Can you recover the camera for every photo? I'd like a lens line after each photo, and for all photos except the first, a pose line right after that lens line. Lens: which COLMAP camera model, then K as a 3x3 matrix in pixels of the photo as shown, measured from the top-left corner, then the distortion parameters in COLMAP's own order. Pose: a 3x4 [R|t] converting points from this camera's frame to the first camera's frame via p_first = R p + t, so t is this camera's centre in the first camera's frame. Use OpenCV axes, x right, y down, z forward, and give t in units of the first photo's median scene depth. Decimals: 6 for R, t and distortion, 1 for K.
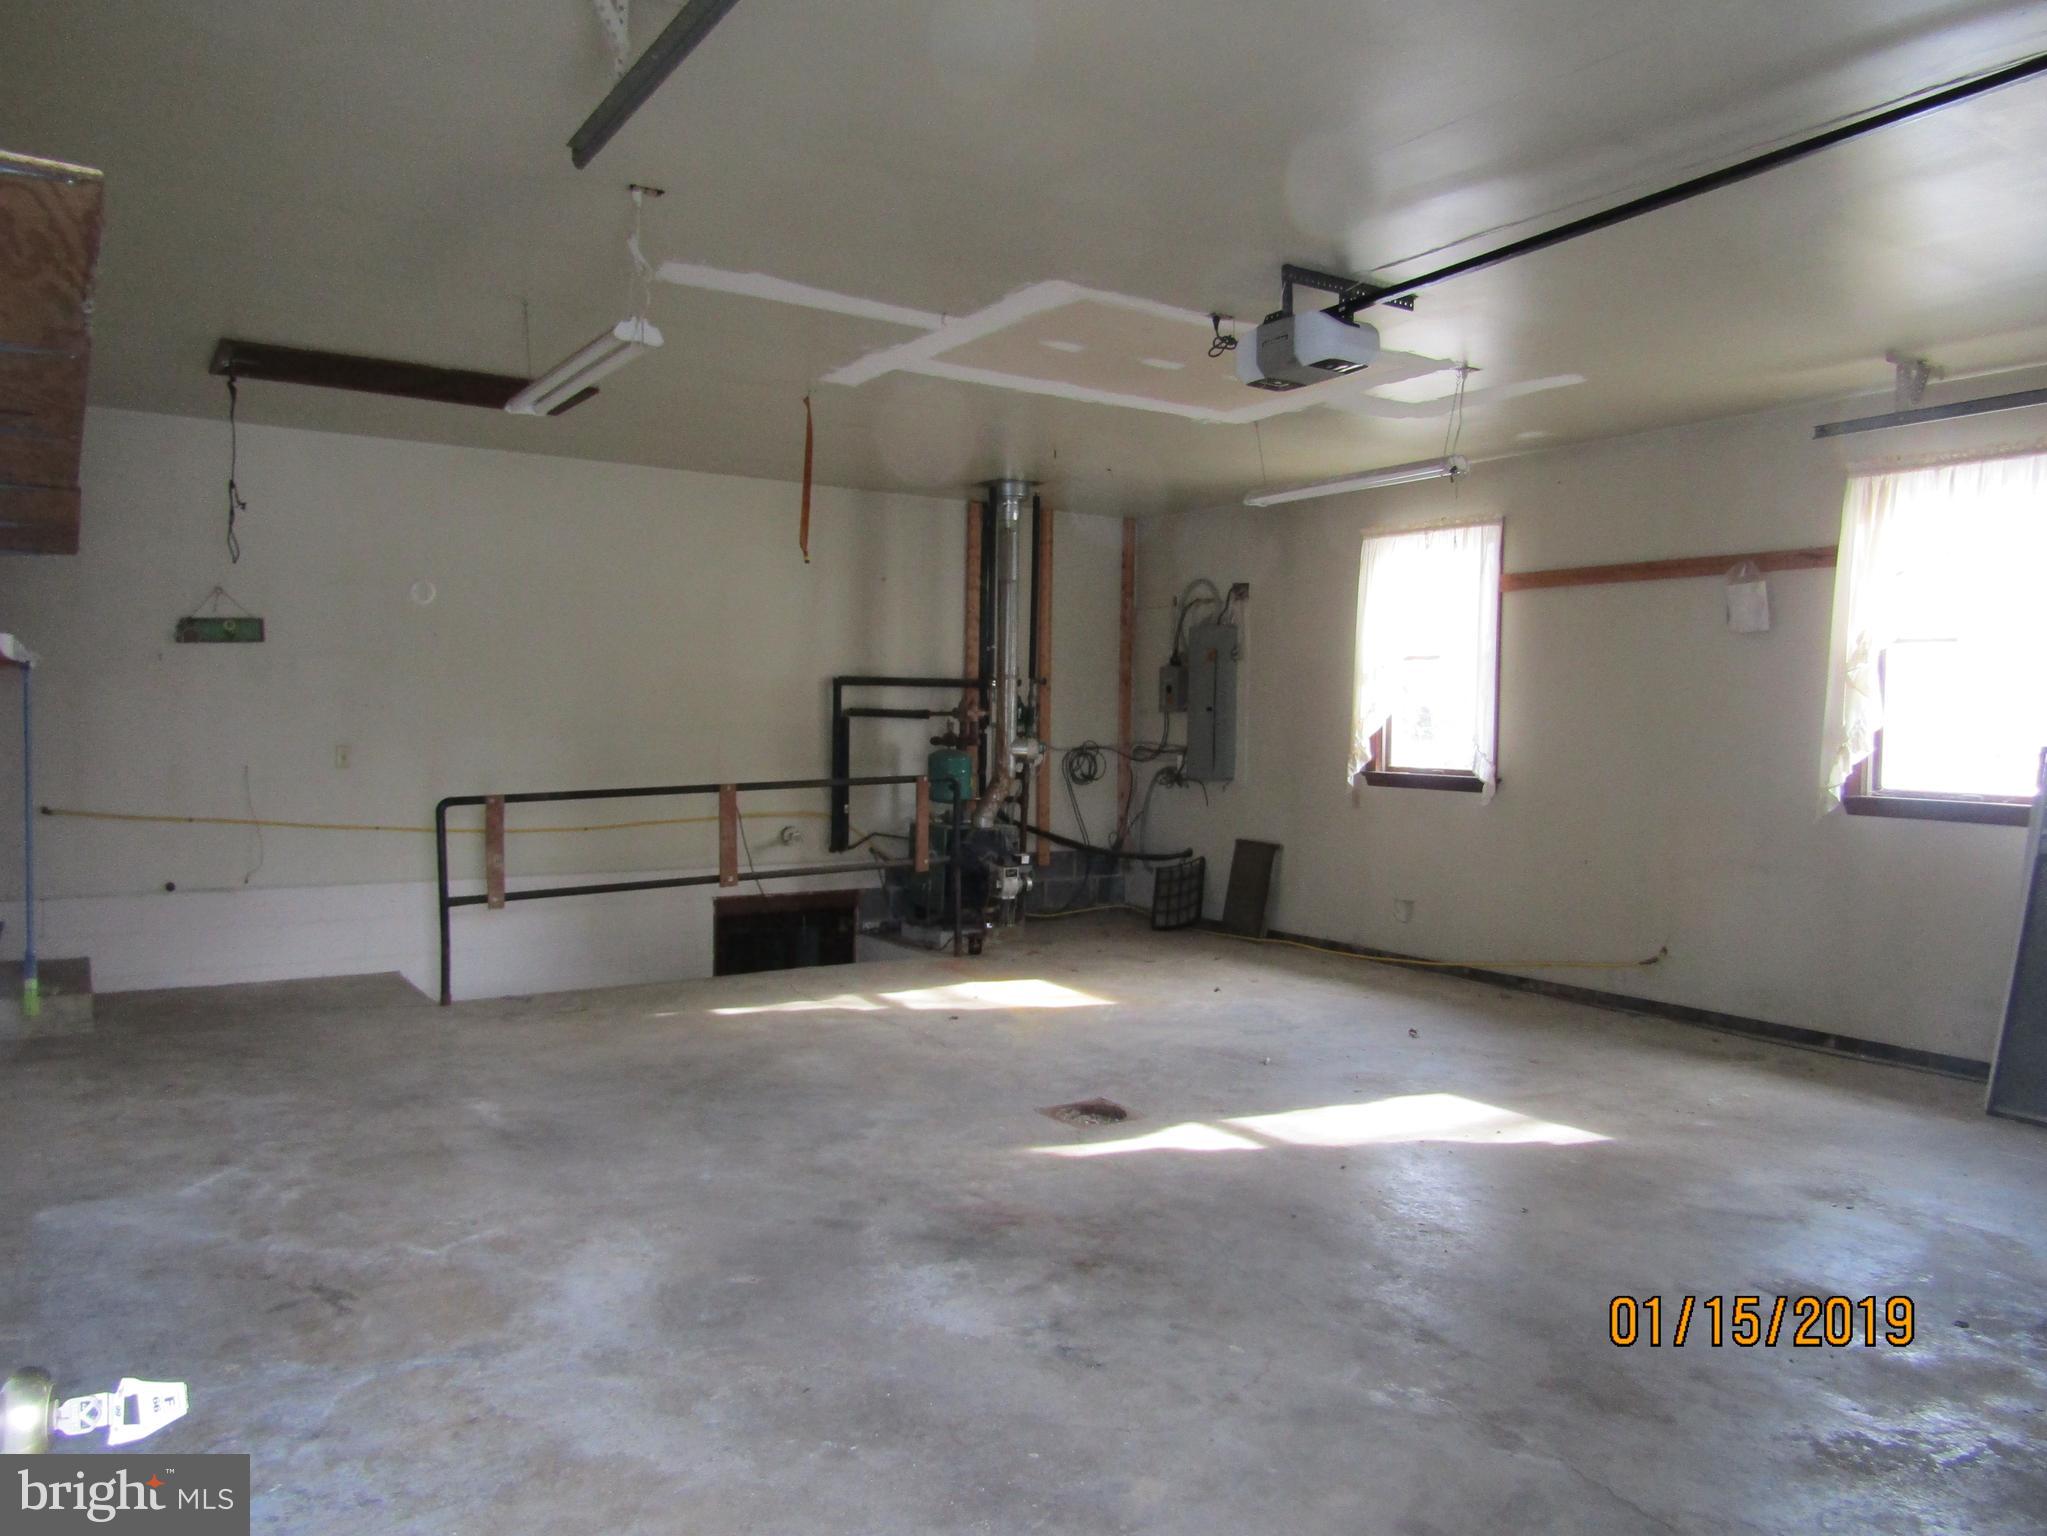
lens RADIAL K [[1449.3, 0, 1033.0], [0, 1449.3, 772.2], [0, 0, 1]] dist [-0.006842, 0.009675]
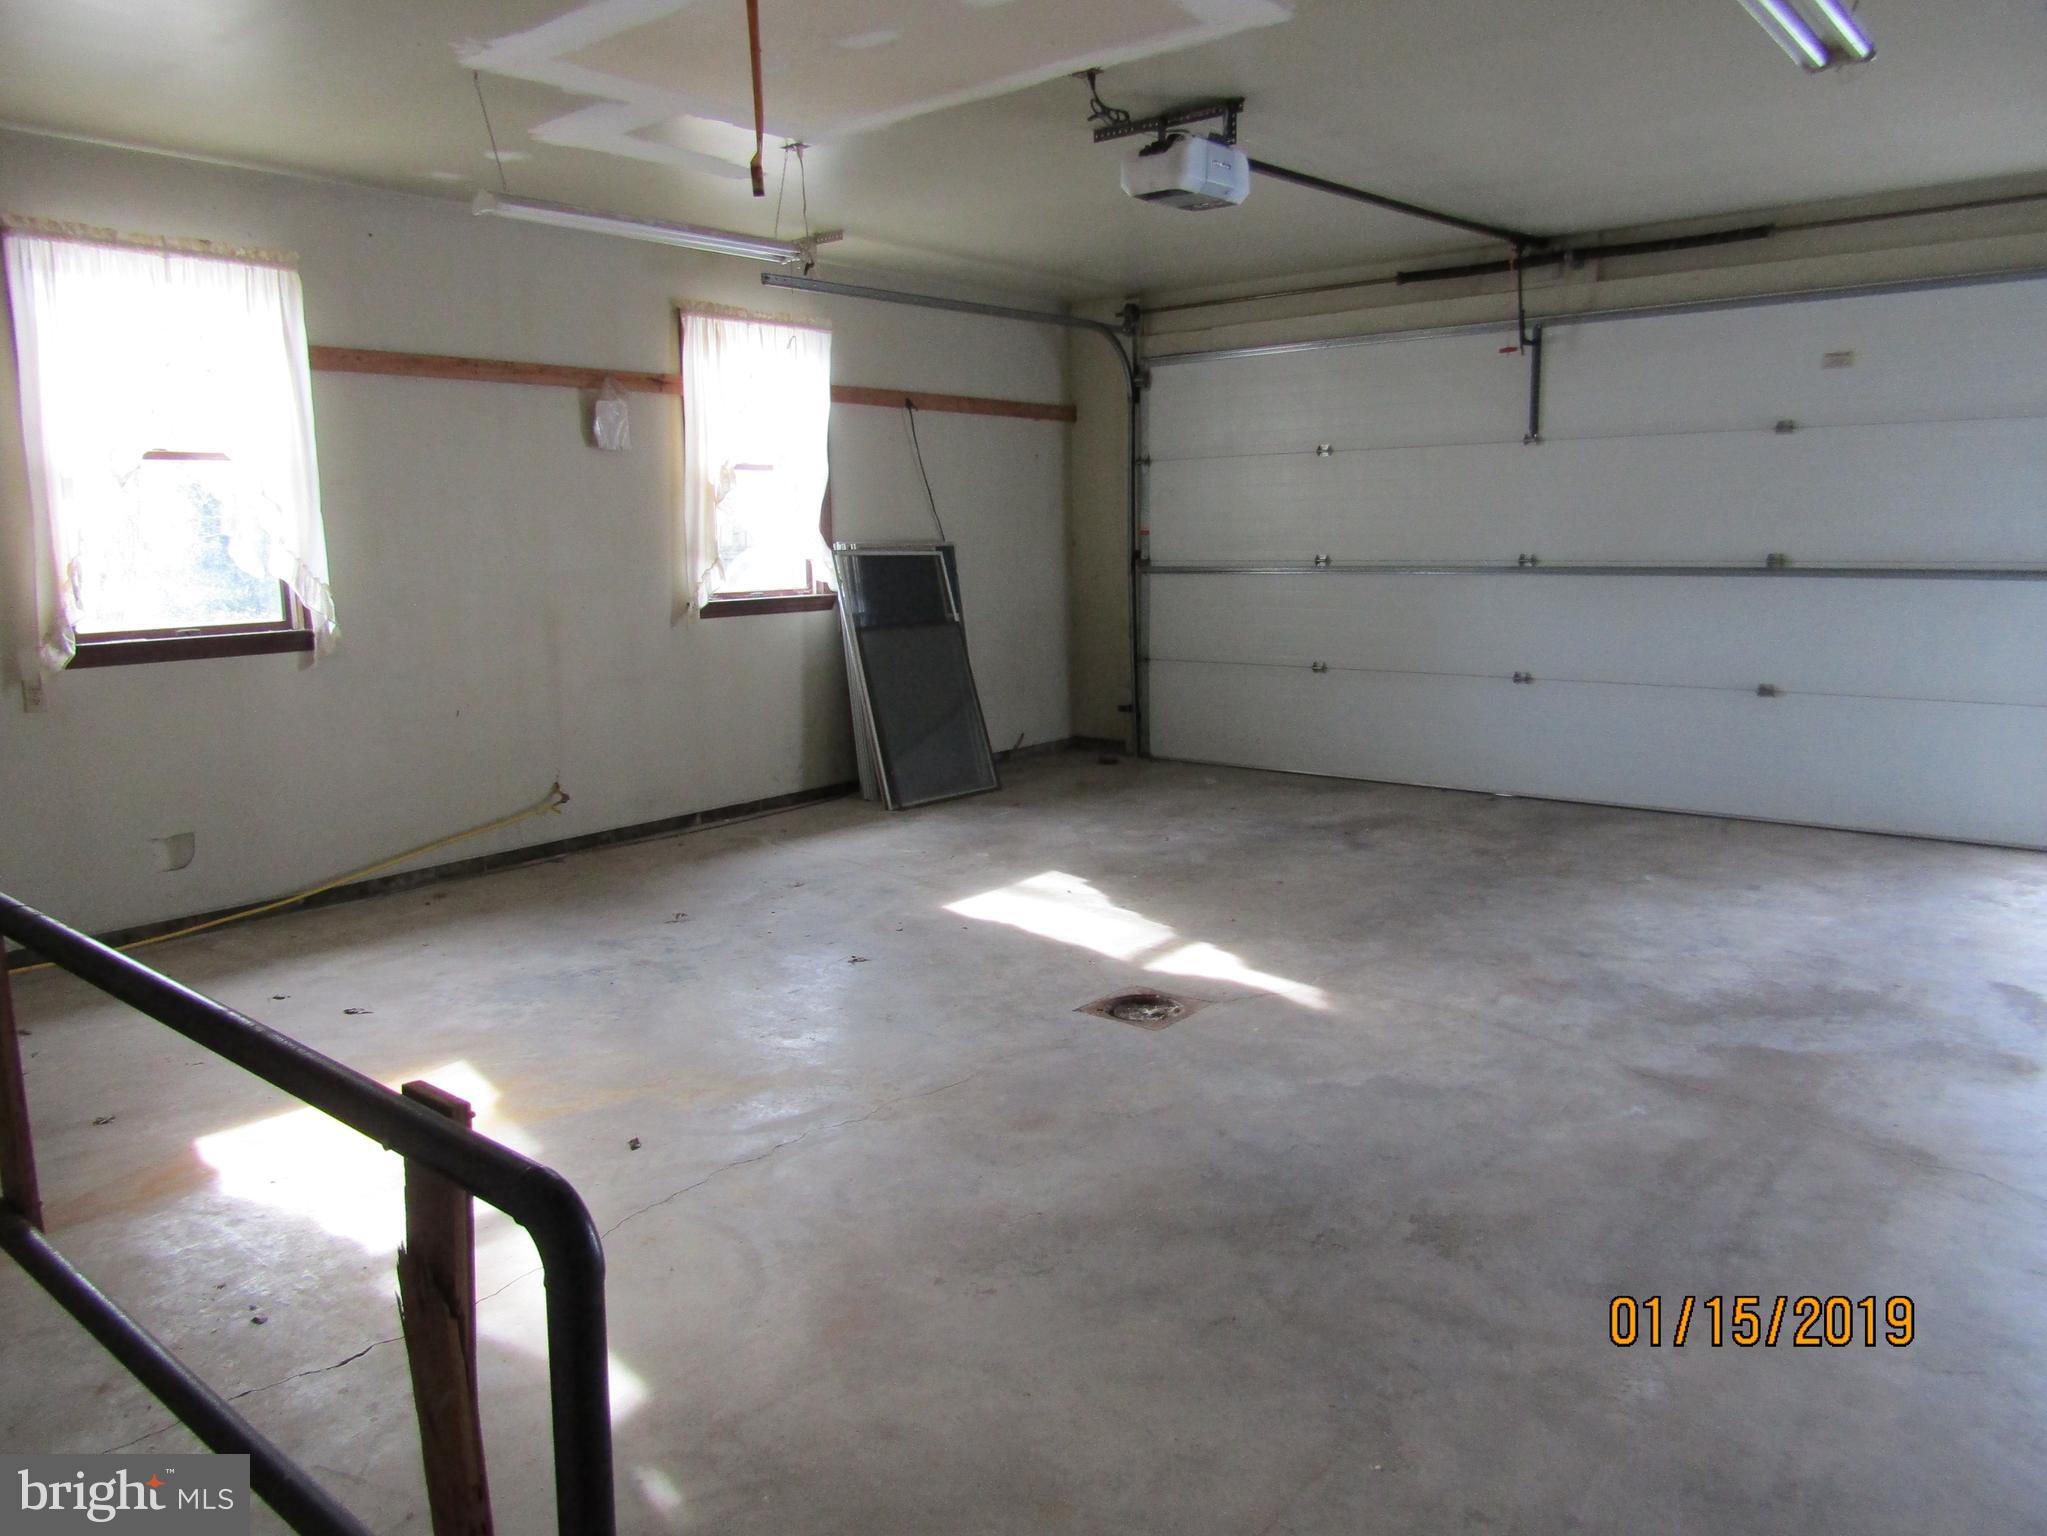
lens RADIAL K [[1449.3, 0, 1033.8], [0, 1449.3, 766.3], [0, 0, 1]] dist [-0.006842, 0.009675]
pose [[-0.283785, -0.168750, 0.943922, -0.697838], [0.049381, 0.980515, 0.190138, -0.069891], [-0.957615, 0.100570, -0.269923, 1.220580]]
